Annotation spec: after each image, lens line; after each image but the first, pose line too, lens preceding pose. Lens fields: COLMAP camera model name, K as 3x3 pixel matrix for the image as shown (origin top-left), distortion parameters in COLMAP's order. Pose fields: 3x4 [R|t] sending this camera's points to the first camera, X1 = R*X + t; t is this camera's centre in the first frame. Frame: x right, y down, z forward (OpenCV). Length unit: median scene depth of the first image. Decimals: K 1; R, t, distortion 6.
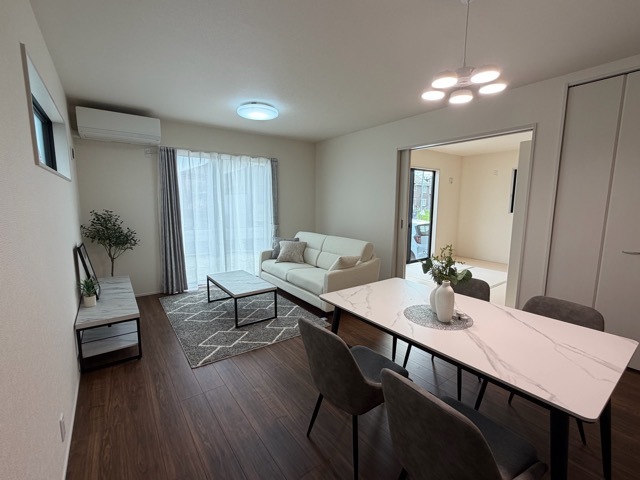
lens RADIAL K [[287.8, 0, 320.0], [0, 287.8, 240.0], [0, 0, 1]] dist [0.002515, 0.000272]
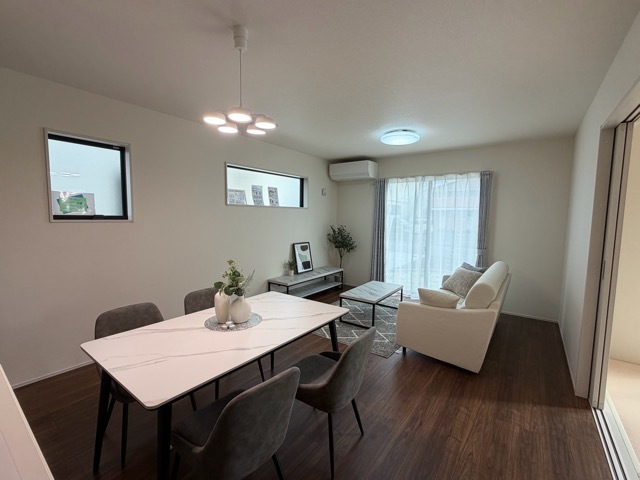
lens RADIAL K [[287.8, 0, 320.0], [0, 287.8, 240.0], [0, 0, 1]] dist [0.002515, 0.000272]
pose [[0.295154, 0.079633, -0.952125, 0.672990], [-0.138657, 0.989541, 0.039779, -0.064067], [0.945335, 0.120278, 0.303109, 0.397397]]
